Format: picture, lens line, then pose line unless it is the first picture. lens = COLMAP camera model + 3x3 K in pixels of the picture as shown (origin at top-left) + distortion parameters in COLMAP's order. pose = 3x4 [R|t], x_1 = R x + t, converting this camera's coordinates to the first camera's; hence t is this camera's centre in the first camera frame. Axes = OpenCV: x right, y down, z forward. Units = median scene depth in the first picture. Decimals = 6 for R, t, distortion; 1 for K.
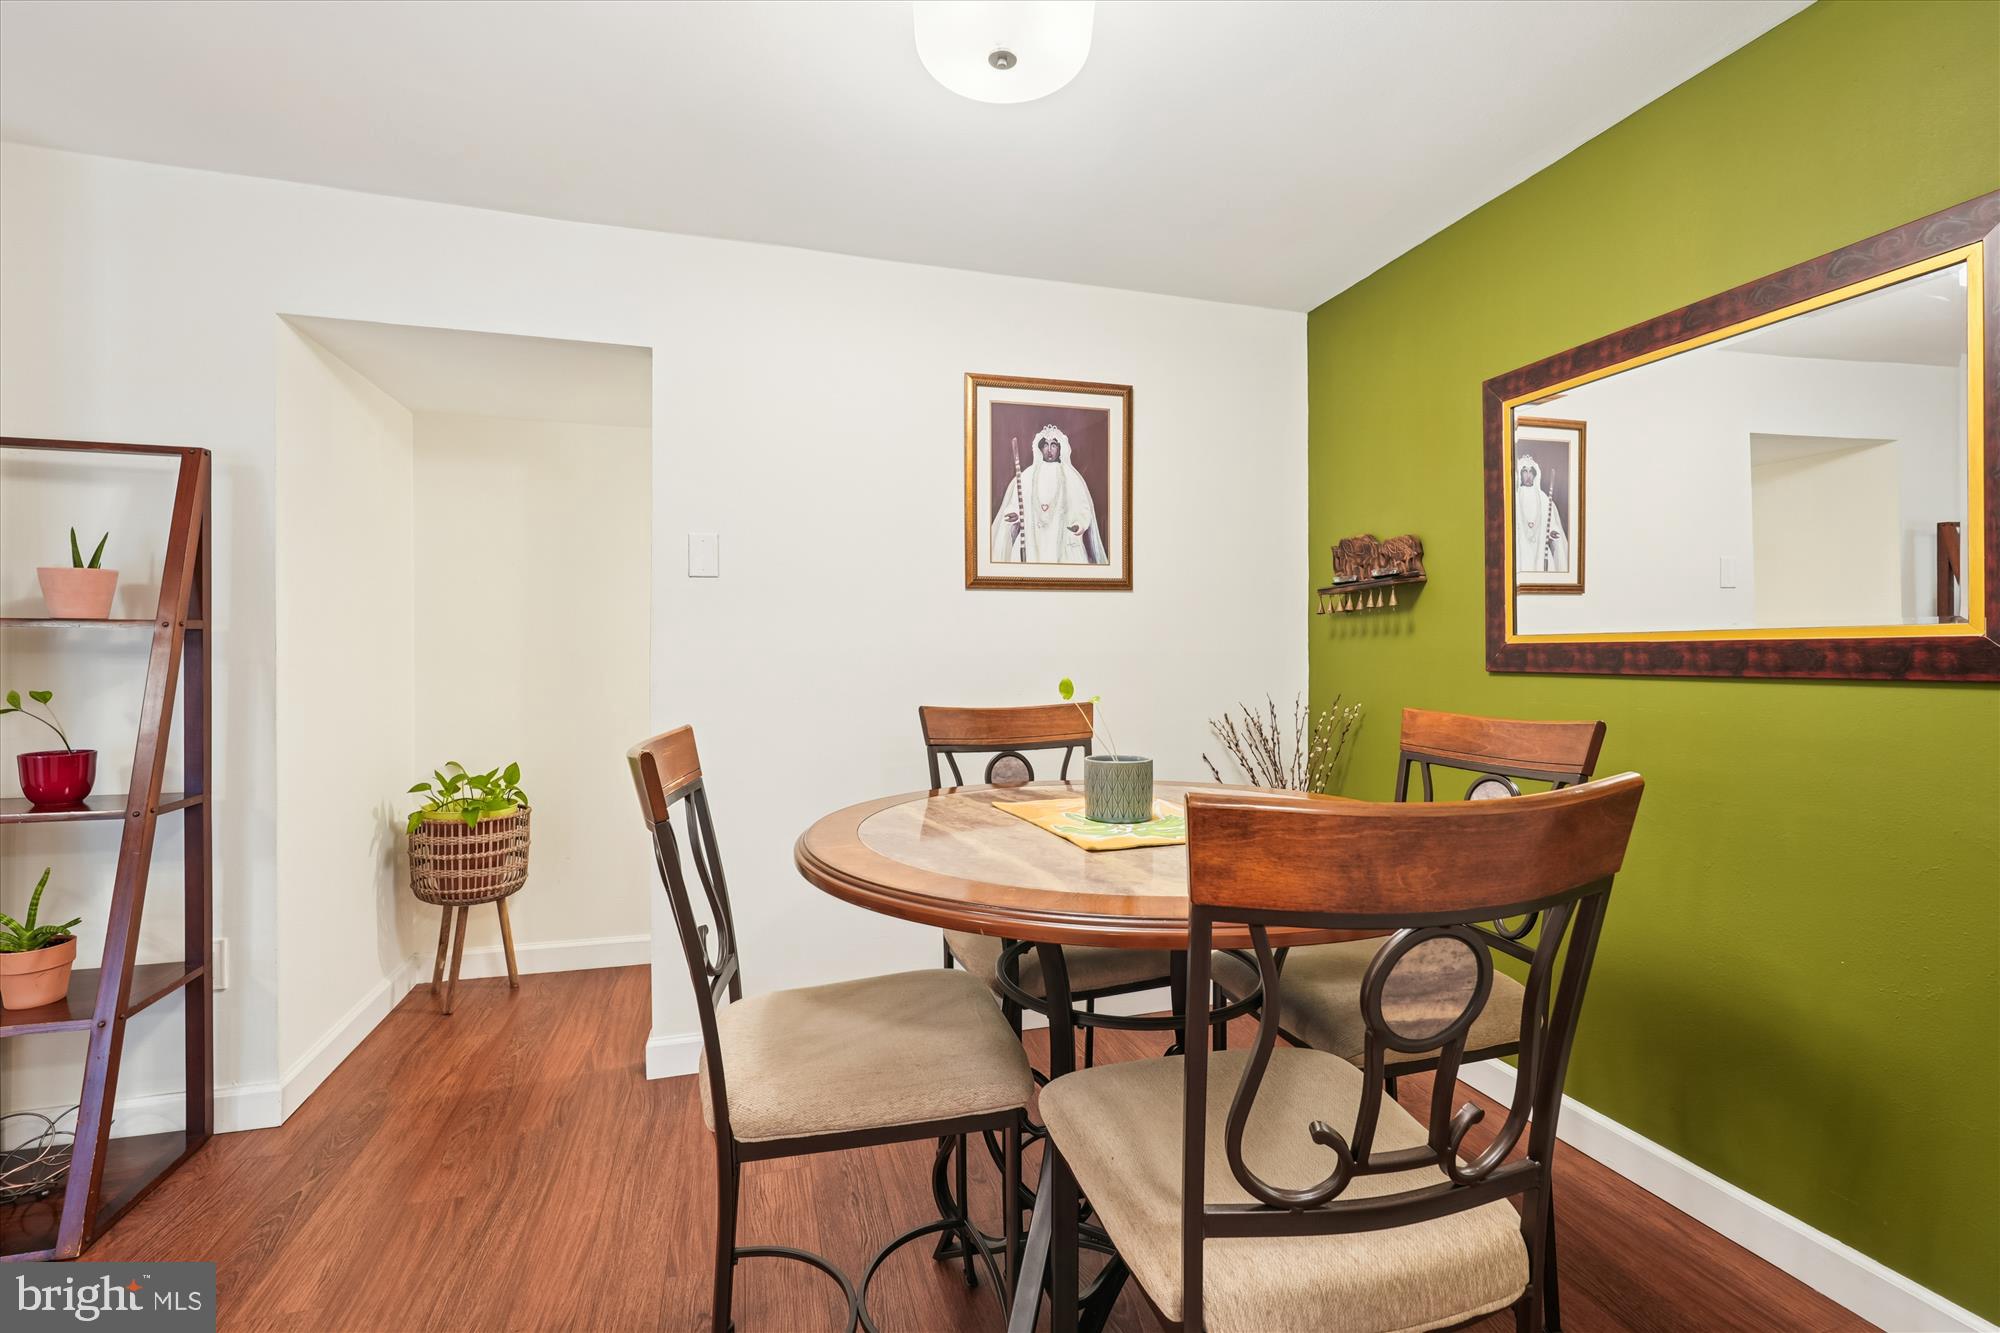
lens RADIAL K [[900.6, 0, 1001.5], [0, 900.6, 665.0], [0, 0, 1]] dist [-0.008129, 0.002085]
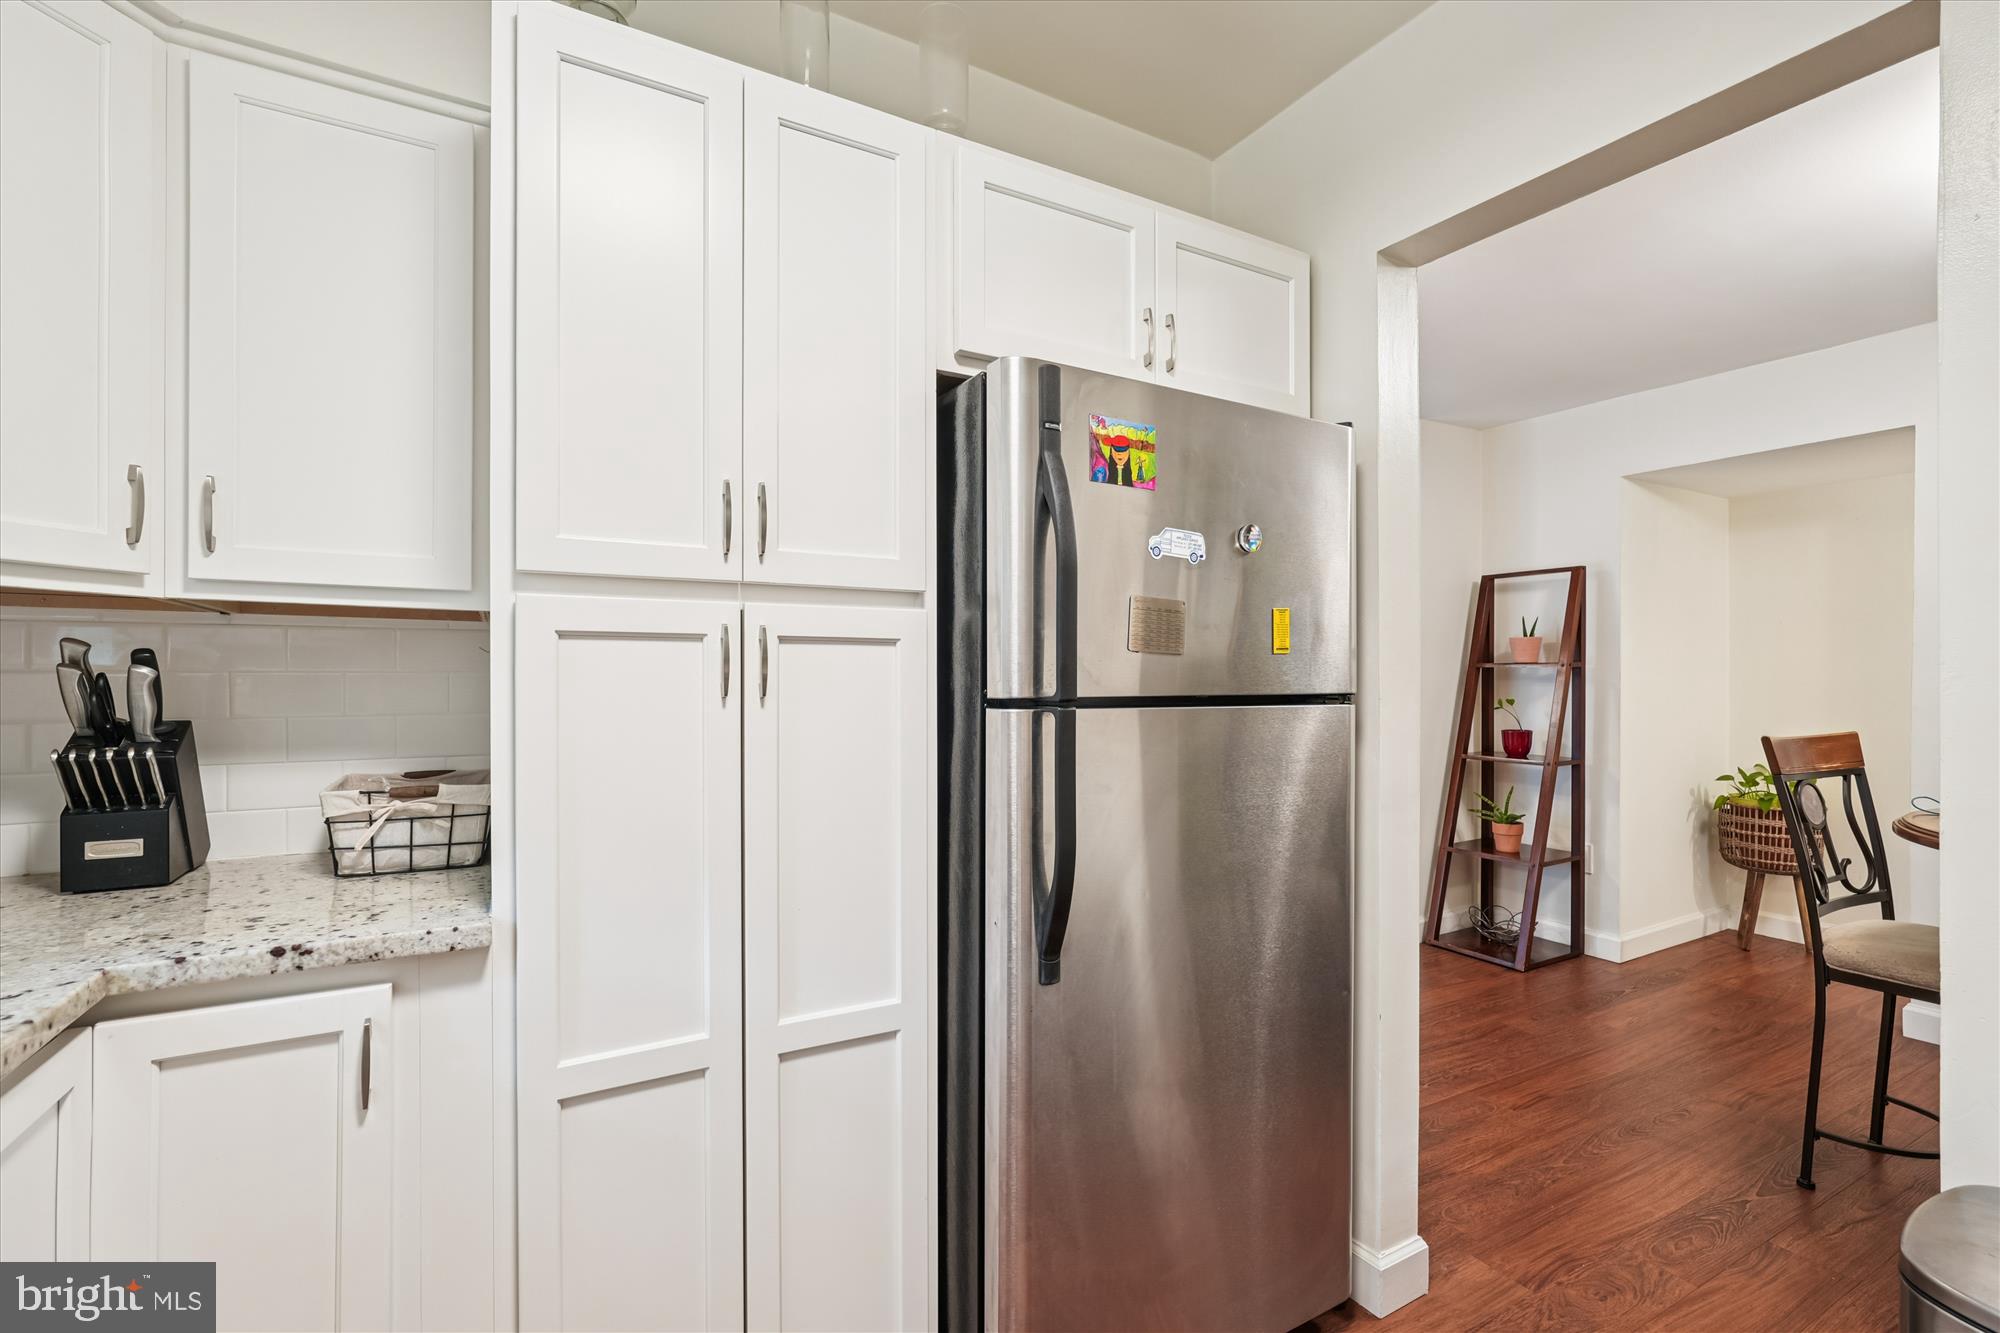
lens RADIAL K [[900.6, 0, 1007.4], [0, 900.6, 674.3], [0, 0, 1]] dist [-0.008129, 0.002085]
pose [[0.245956, -0.002020, -0.969279, 0.553916], [-0.010176, 0.999937, -0.004666, -0.005104], [0.969227, 0.011012, 0.245920, -0.540723]]
